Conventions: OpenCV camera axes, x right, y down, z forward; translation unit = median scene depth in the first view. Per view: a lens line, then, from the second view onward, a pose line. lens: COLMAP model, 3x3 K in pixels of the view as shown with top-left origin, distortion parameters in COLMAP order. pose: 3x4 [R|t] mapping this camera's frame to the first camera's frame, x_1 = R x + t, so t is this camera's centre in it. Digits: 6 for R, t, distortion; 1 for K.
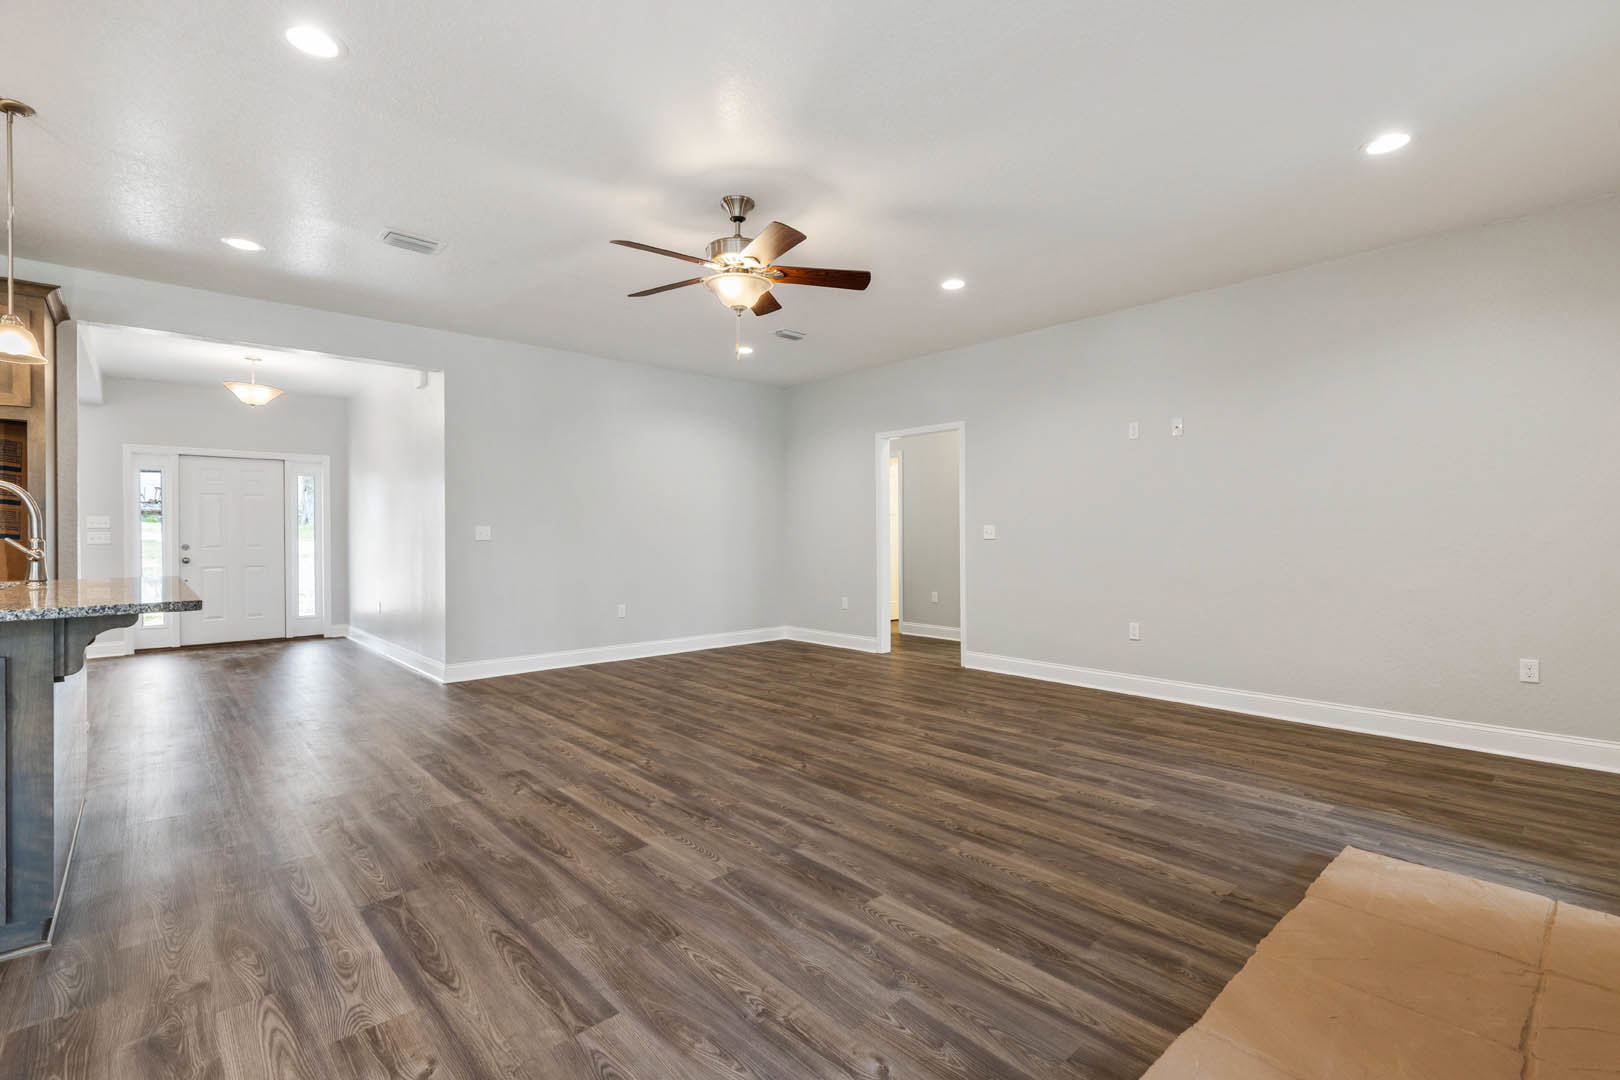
lens RADIAL K [[740.5, 0, 824.2], [0, 740.5, 538.0], [0, 0, 1]] dist [0.004245, 0.000058]
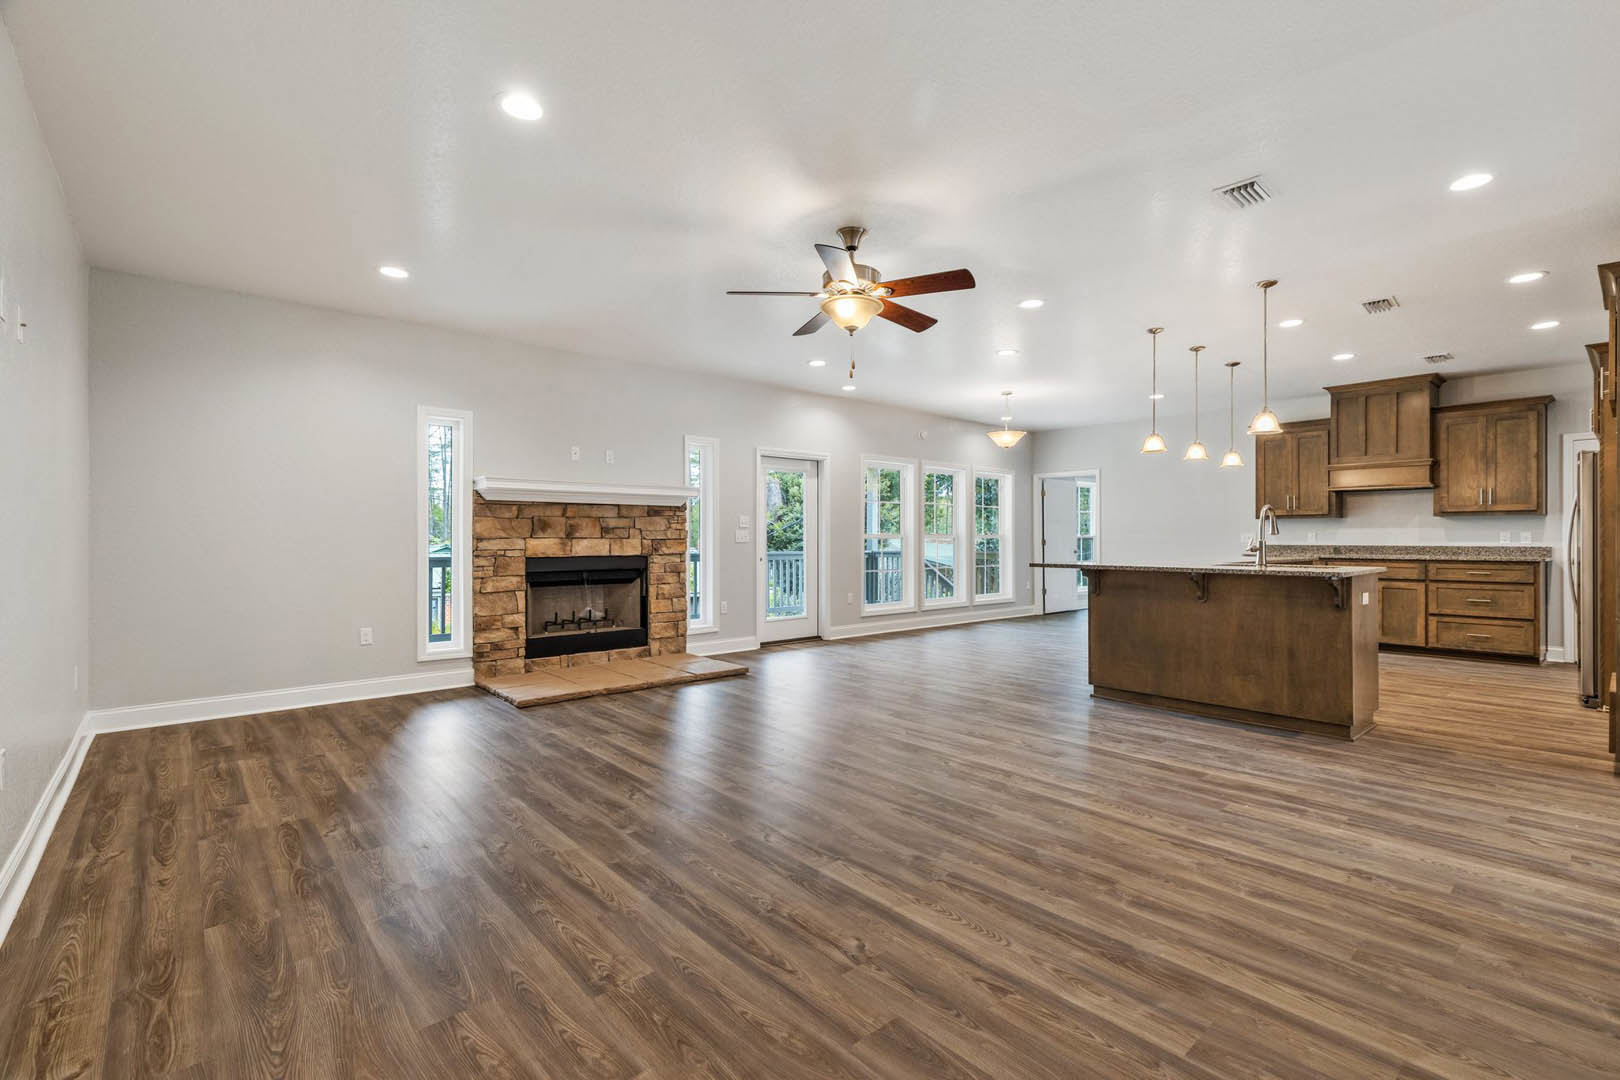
lens RADIAL K [[724.5, 0, 824.2], [0, 724.5, 537.1], [0, 0, 1]] dist [0.002911, 0.000513]
pose [[-0.999732, 0.005130, 0.022592, -0.109242], [0.005158, 0.999986, 0.001173, -0.009480], [-0.022586, 0.001289, -0.999744, 2.311054]]
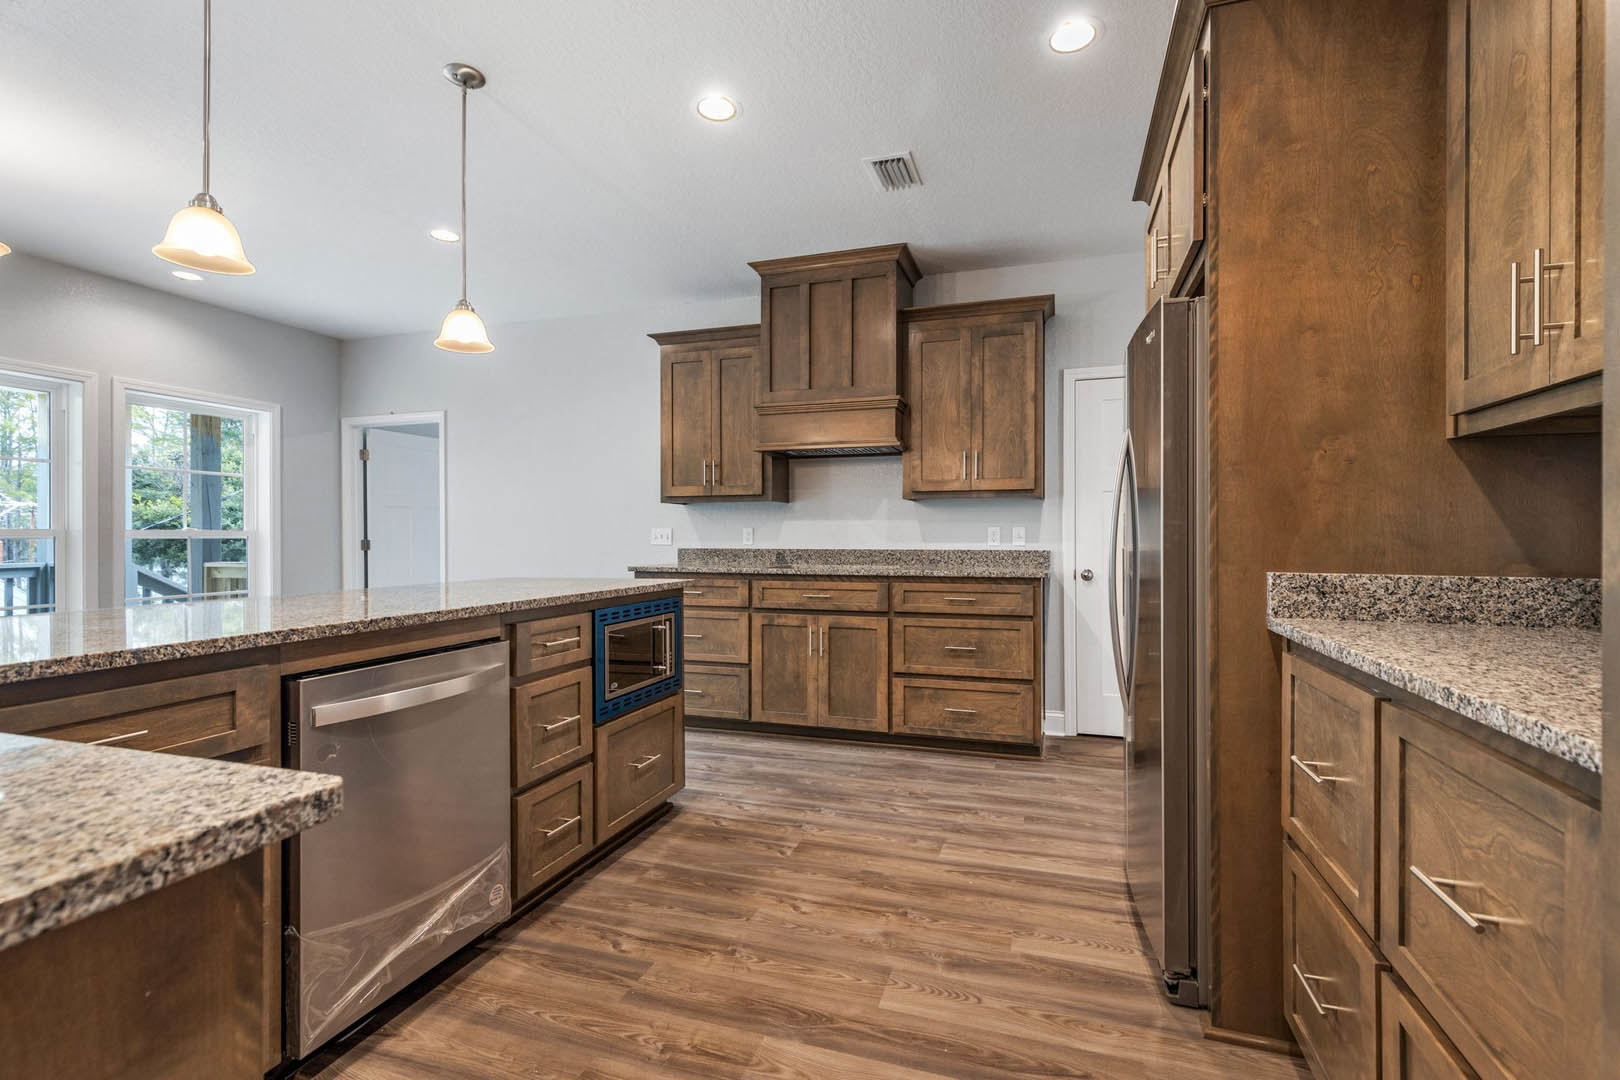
lens RADIAL K [[724.5, 0, 824.2], [0, 724.5, 537.1], [0, 0, 1]] dist [0.002911, 0.000513]
pose [[-0.871088, 0.005910, -0.491091, -1.180130], [0.003542, 0.999977, 0.005751, -0.001532], [0.491114, 0.003270, -0.871089, 1.088055]]
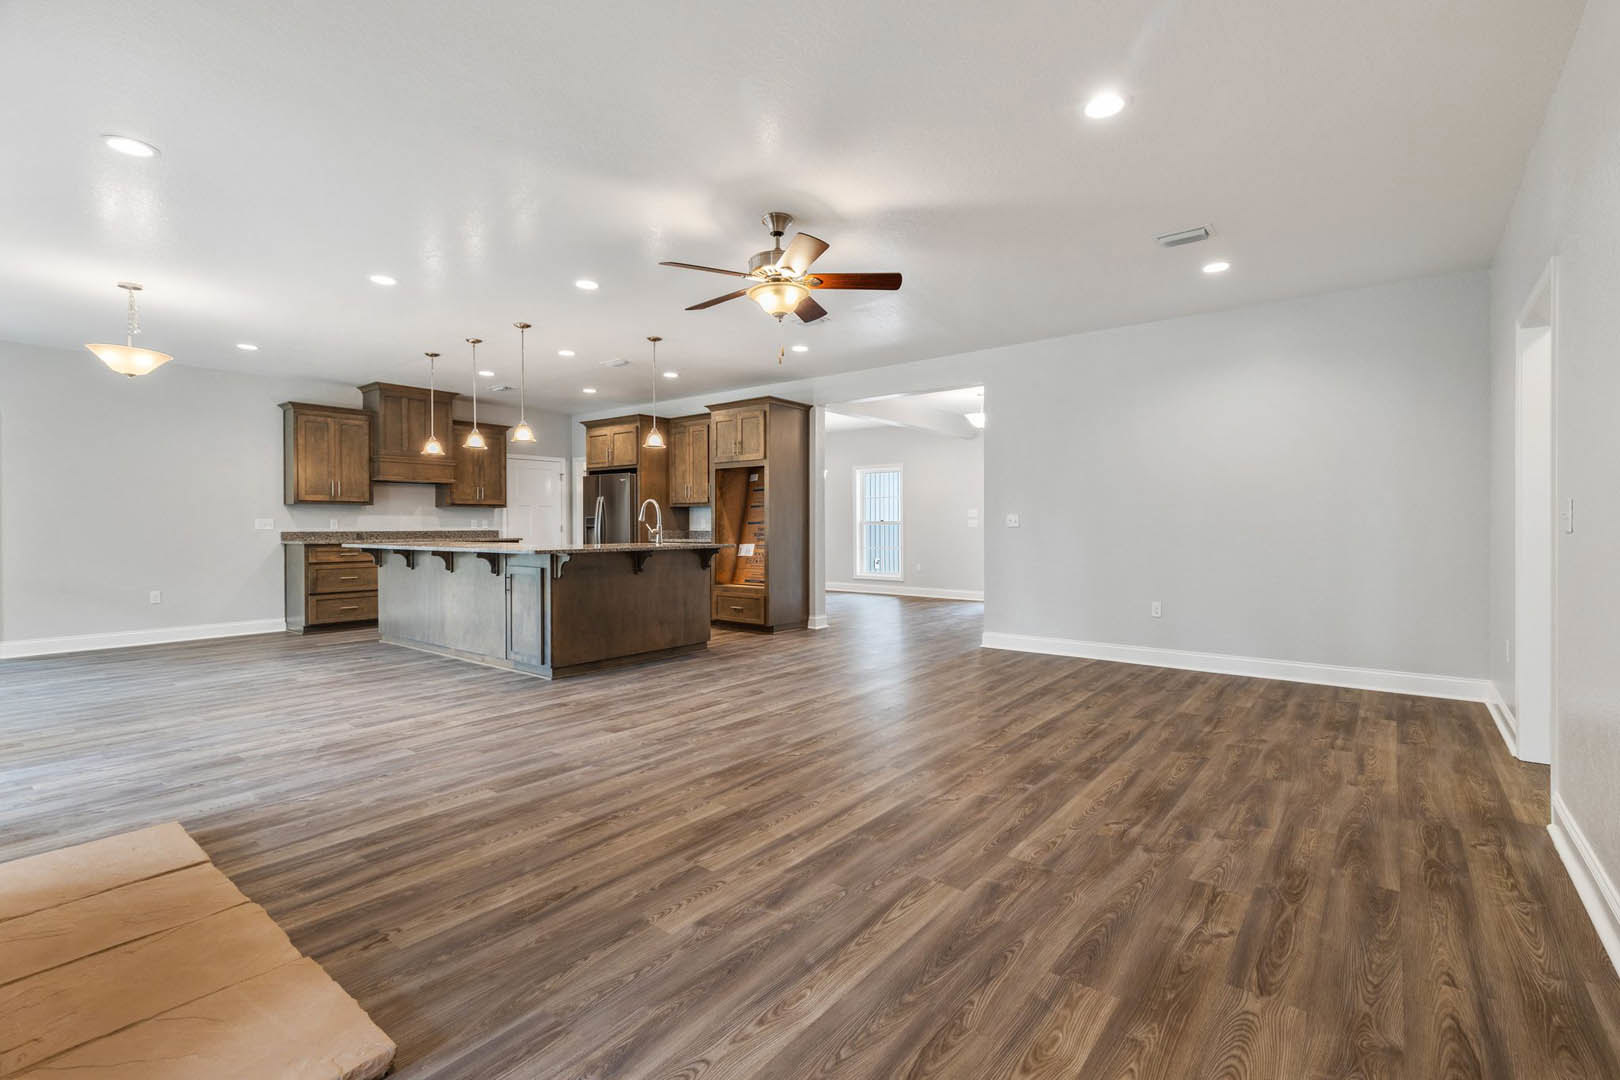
lens RADIAL K [[731.1, 0, 821.3], [0, 731.1, 527.8], [0, 0, 1]] dist [0.007711, -0.000224]
pose [[0.157874, 0.008751, -0.987420, 1.079370], [-0.002044, 0.999961, 0.008536, -0.007927], [0.987457, 0.000671, 0.157886, 1.001373]]
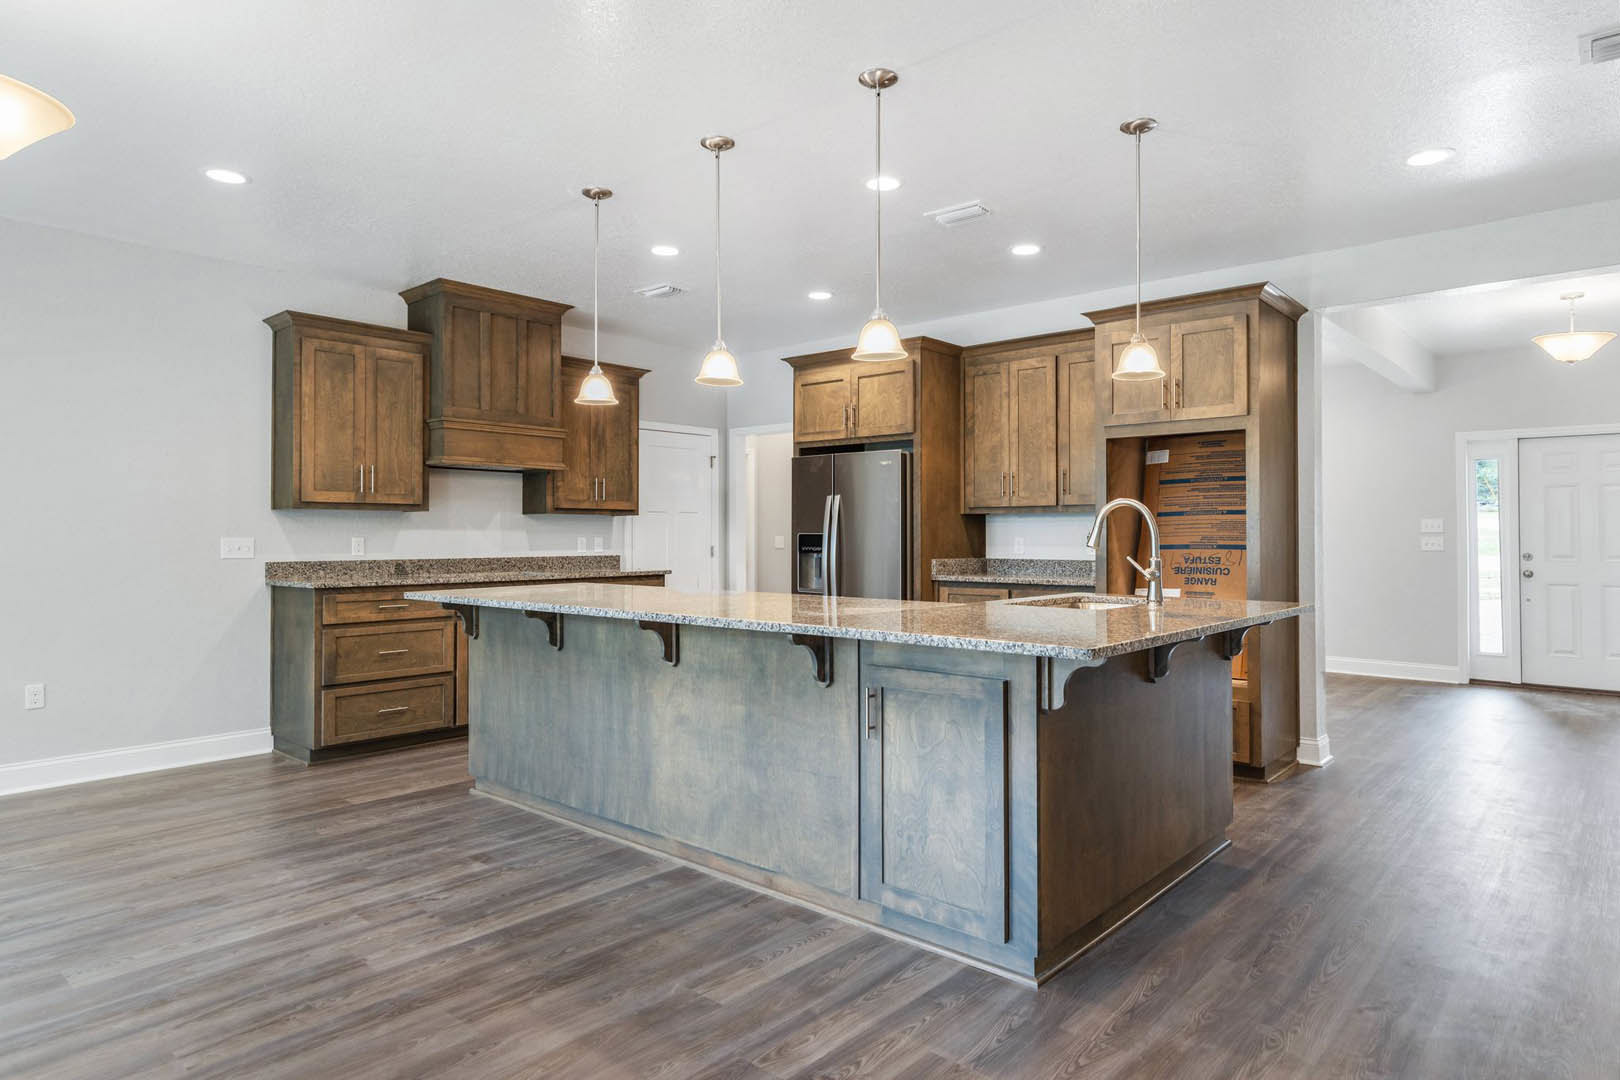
lens RADIAL K [[947.2, 0, 827.0], [0, 947.2, 523.7], [0, 0, 1]] dist [0.001027, 0.001556]
pose [[0.107271, -0.006752, -0.994207, 0.108580], [-0.003561, 0.999968, -0.007175, -0.028985], [0.994223, 0.004310, 0.107243, 0.392171]]
